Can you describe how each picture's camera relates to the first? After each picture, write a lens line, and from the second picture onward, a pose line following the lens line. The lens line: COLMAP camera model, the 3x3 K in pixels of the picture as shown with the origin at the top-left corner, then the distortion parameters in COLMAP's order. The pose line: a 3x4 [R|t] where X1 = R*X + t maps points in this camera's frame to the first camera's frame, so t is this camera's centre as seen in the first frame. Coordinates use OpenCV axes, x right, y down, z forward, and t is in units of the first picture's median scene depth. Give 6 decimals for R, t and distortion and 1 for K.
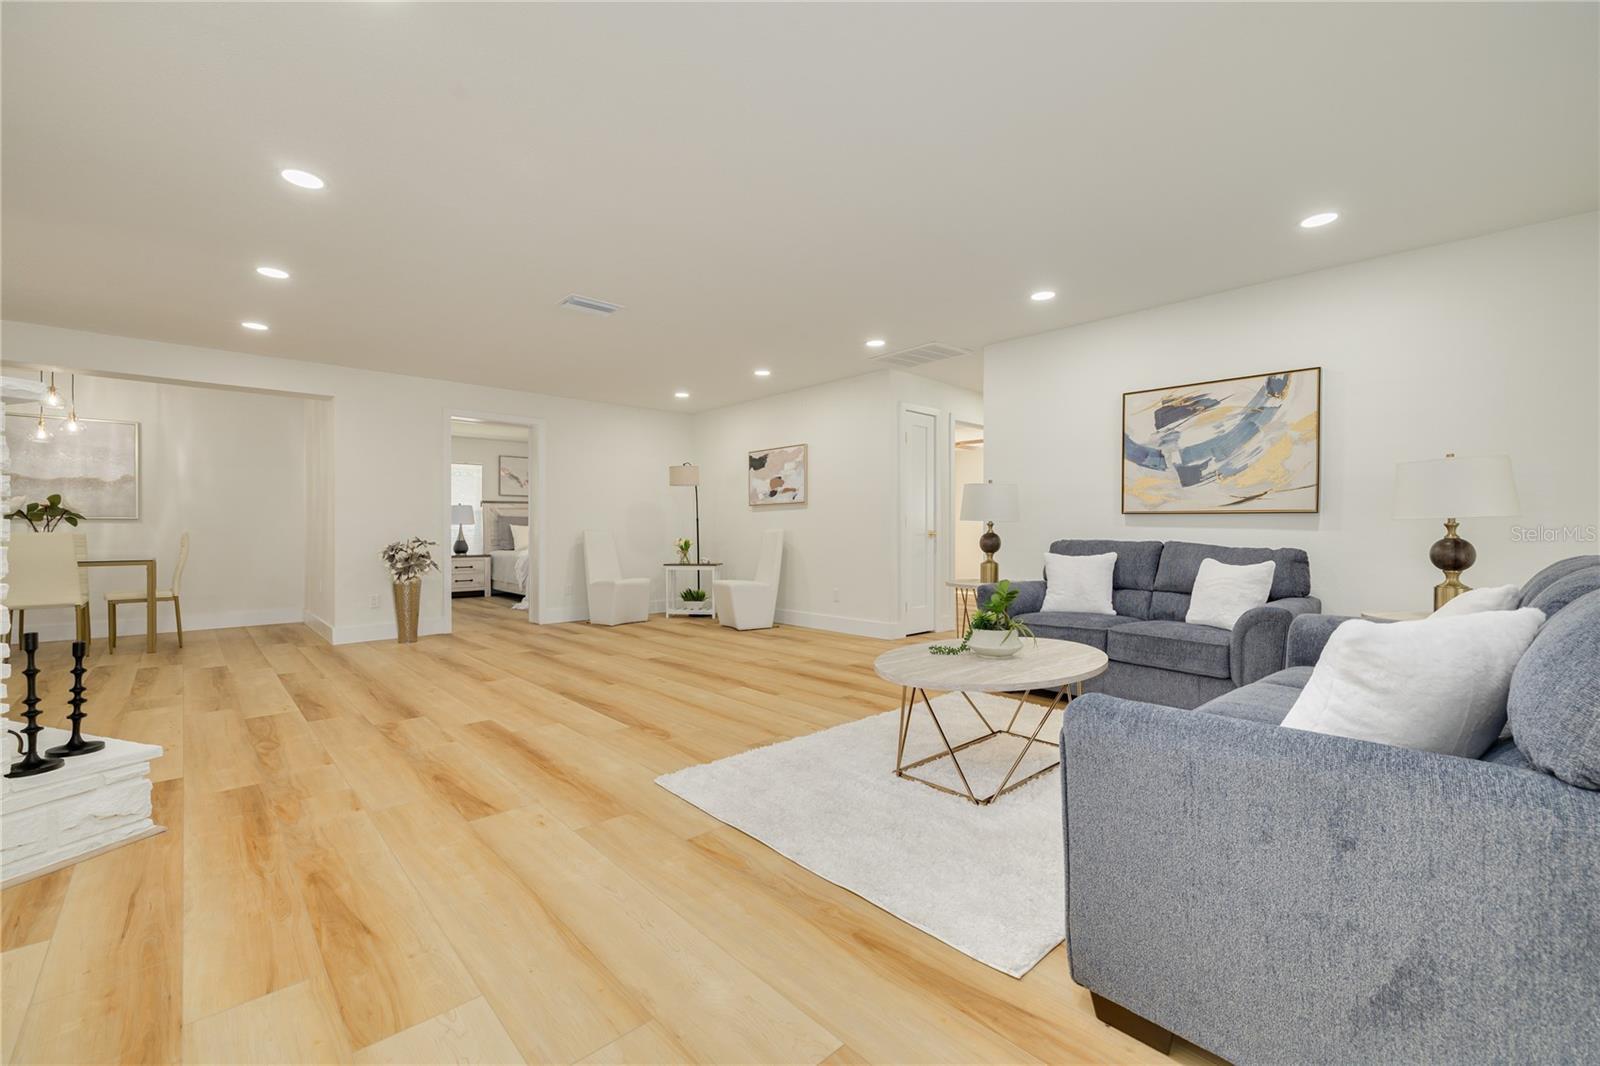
lens RADIAL K [[666.4, 0, 806.4], [0, 666.4, 527.3], [0, 0, 1]] dist [-0.002145, -0.000809]
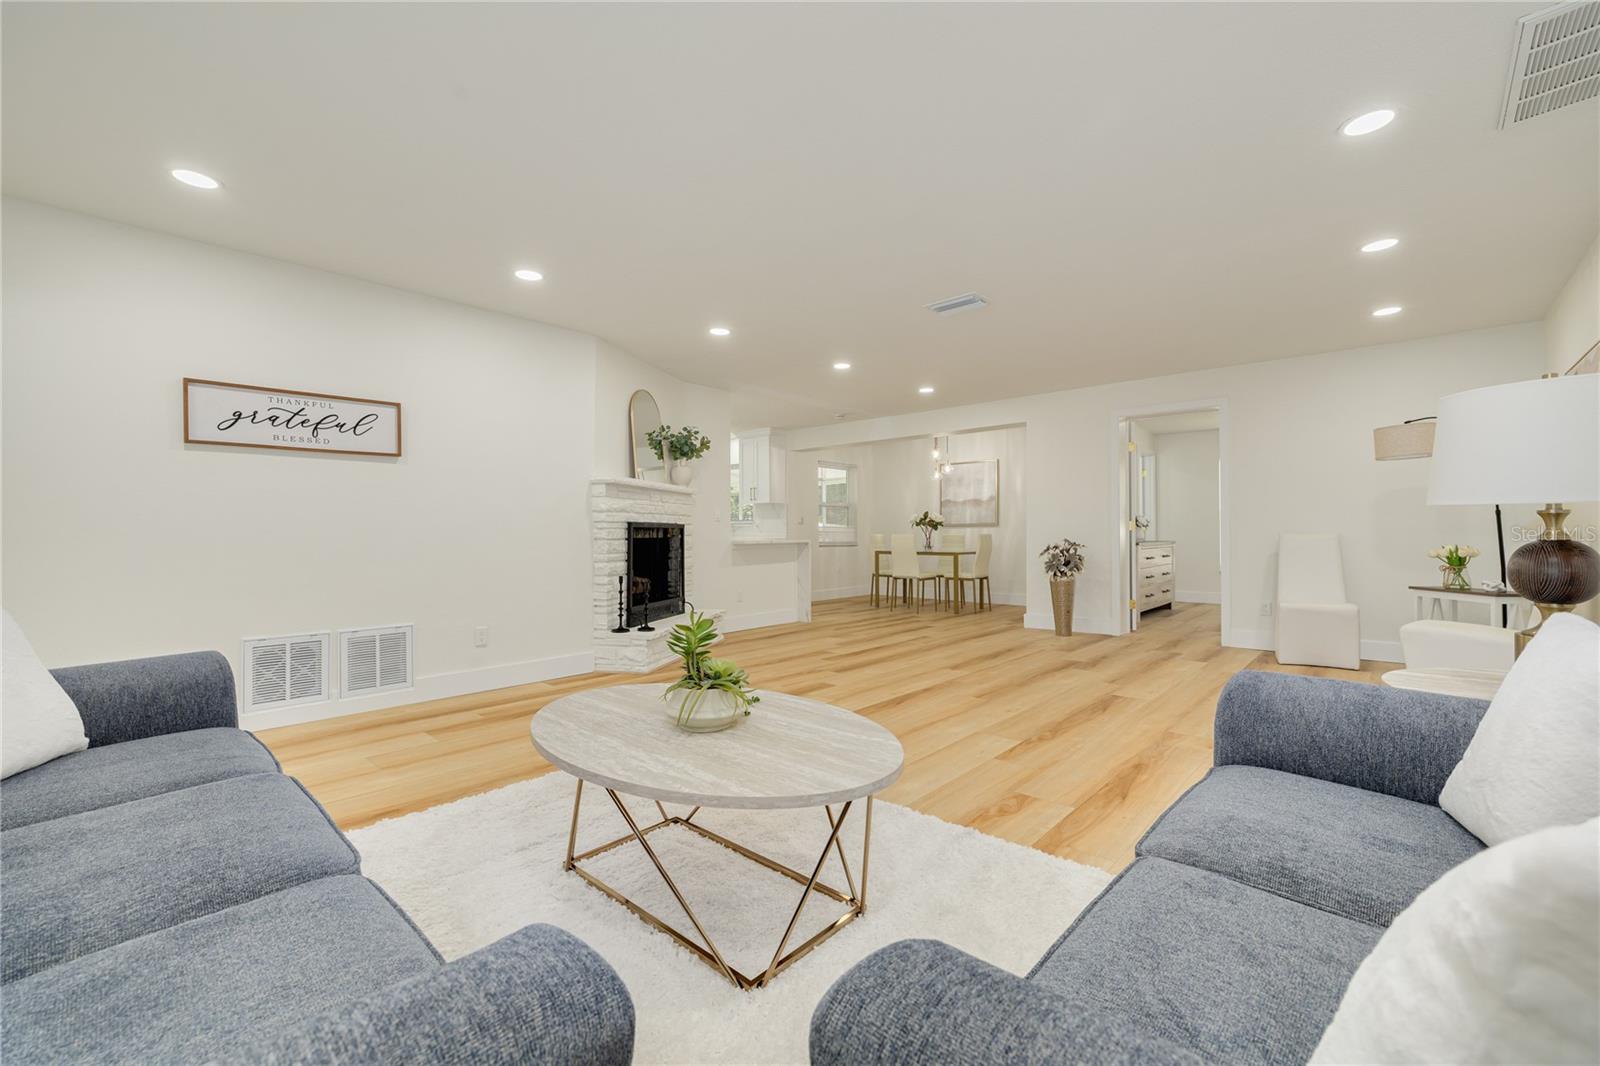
lens RADIAL K [[666.4, 0, 803.3], [0, 666.4, 531.5], [0, 0, 1]] dist [-0.002145, -0.000809]
pose [[0.081588, -0.002224, -0.996664, 0.385471], [0.008194, 0.999965, -0.001561, 0.000882], [0.996632, -0.008039, 0.081604, 0.422221]]
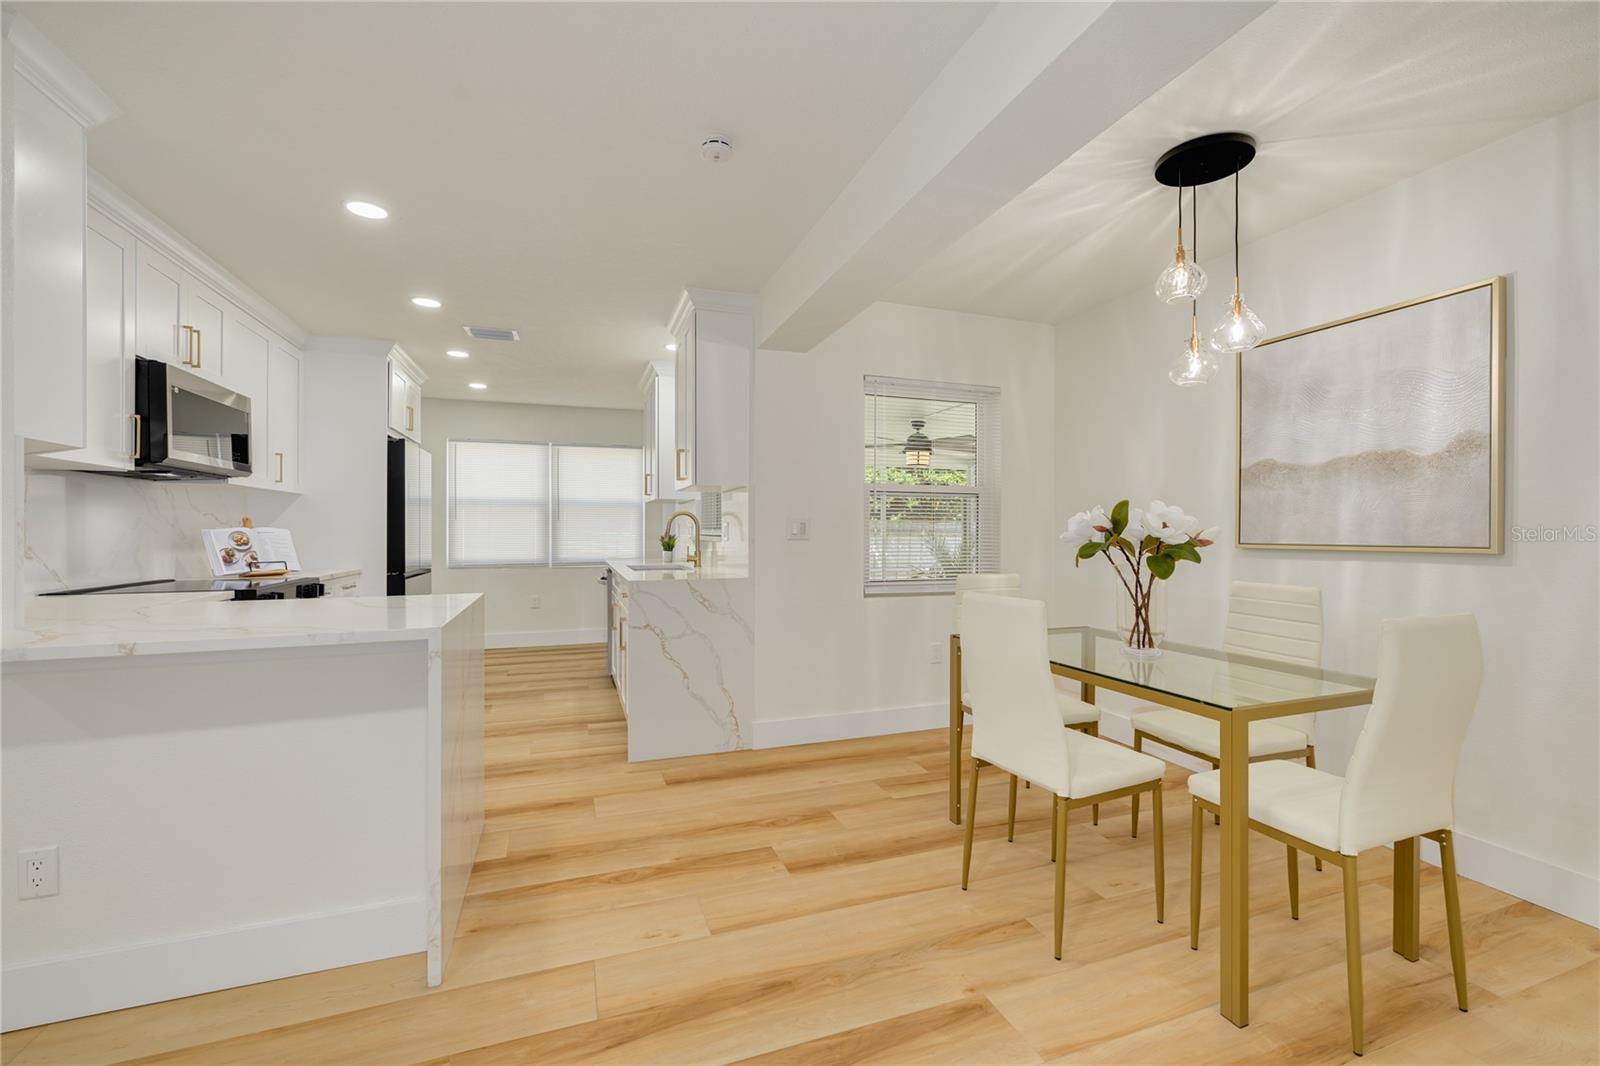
lens RADIAL K [[666.4, 0, 816.7], [0, 666.4, 532.4], [0, 0, 1]] dist [-0.002145, -0.000809]
pose [[-0.374454, 0.000333, -0.927245, -0.506936], [0.004923, 0.999987, -0.001629, -0.022539], [0.927232, -0.005175, -0.374451, 0.739228]]
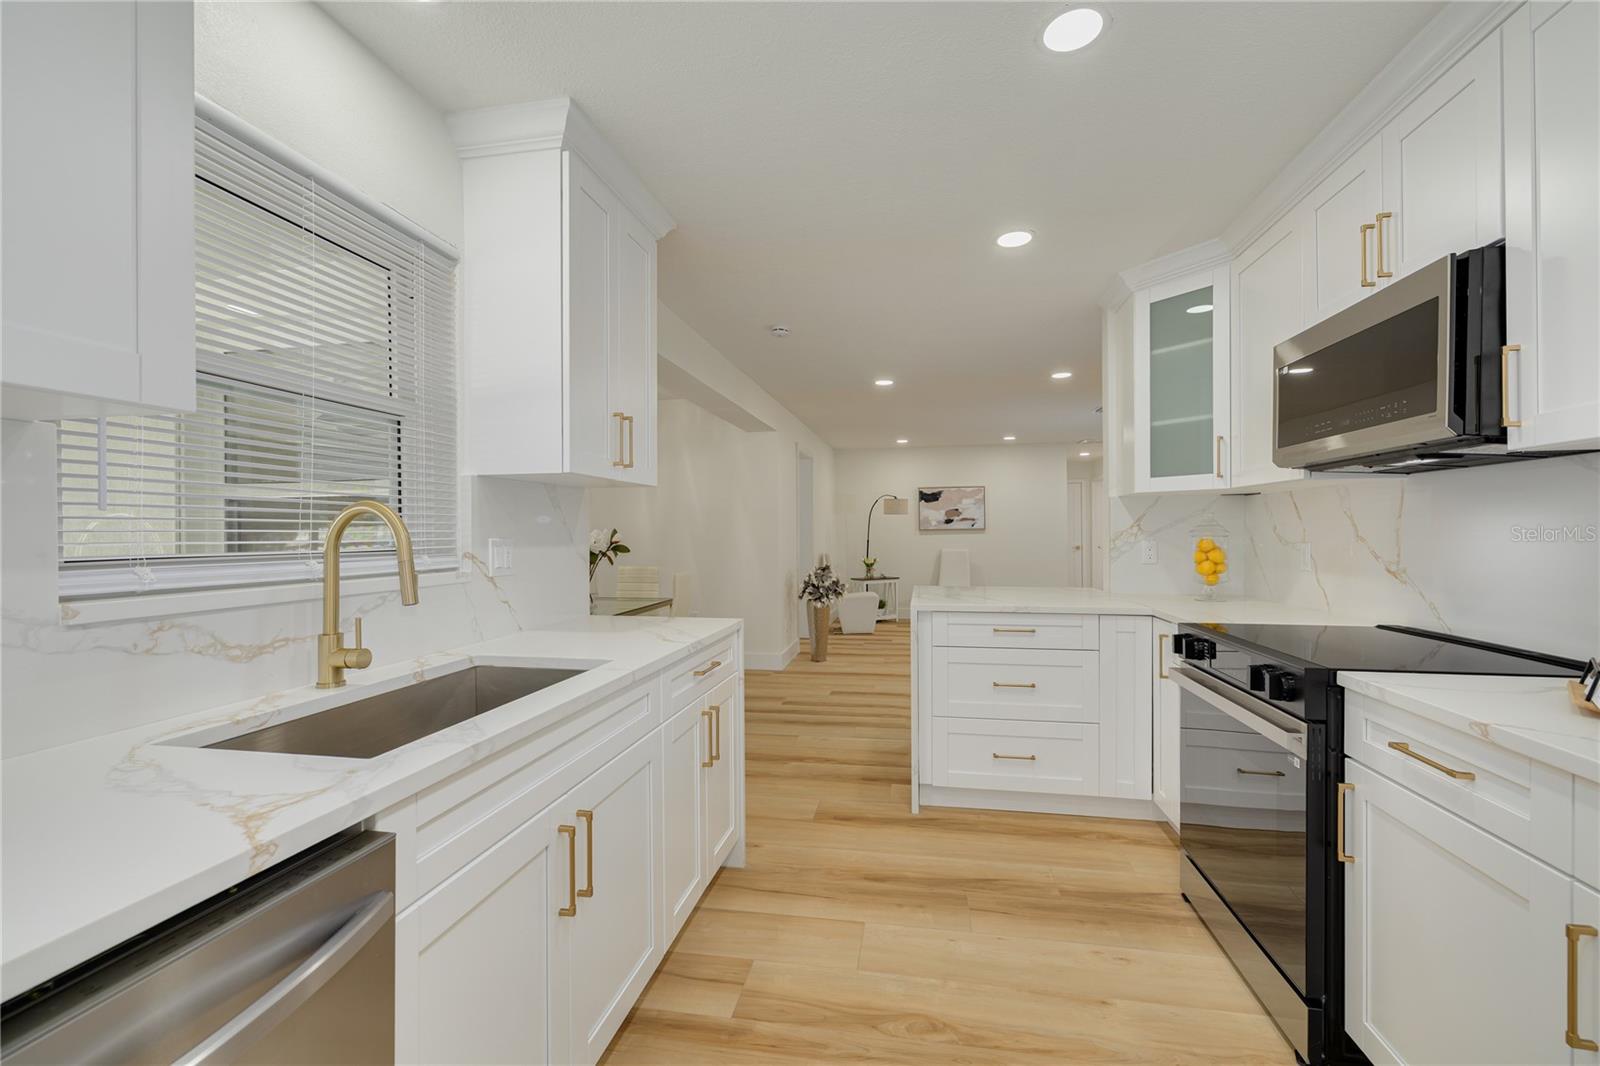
lens RADIAL K [[666.4, 0, 801.1], [0, 666.4, 530.7], [0, 0, 1]] dist [-0.002145, -0.000809]
pose [[0.802287, -0.002620, 0.596933, -1.091420], [0.001878, 0.999996, 0.001865, -0.036501], [-0.596936, -0.000375, 0.802289, 0.127838]]
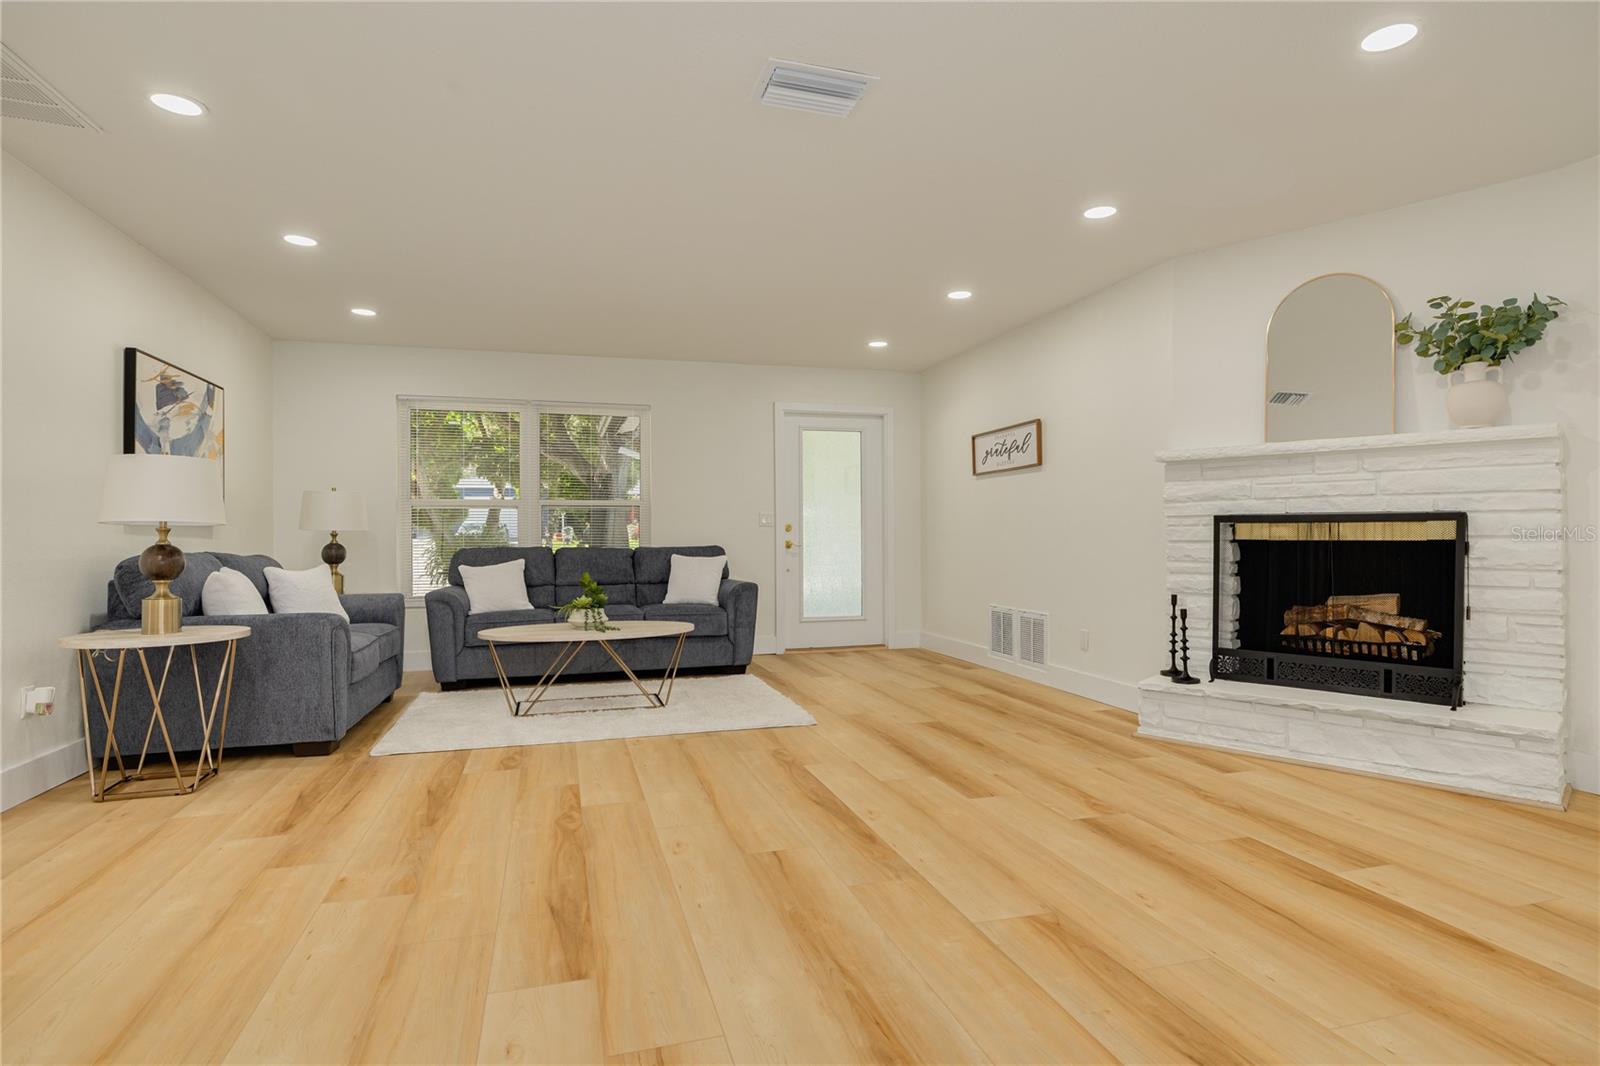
lens RADIAL K [[839.2, 0, 805.7], [0, 839.2, 527.6], [0, 0, 1]] dist [-0.003410, -0.000949]
pose [[-0.894688, 0.006982, 0.446638, -0.364969], [0.002684, 0.999944, -0.010255, 0.001602], [-0.446684, -0.007976, -0.894656, 0.955363]]
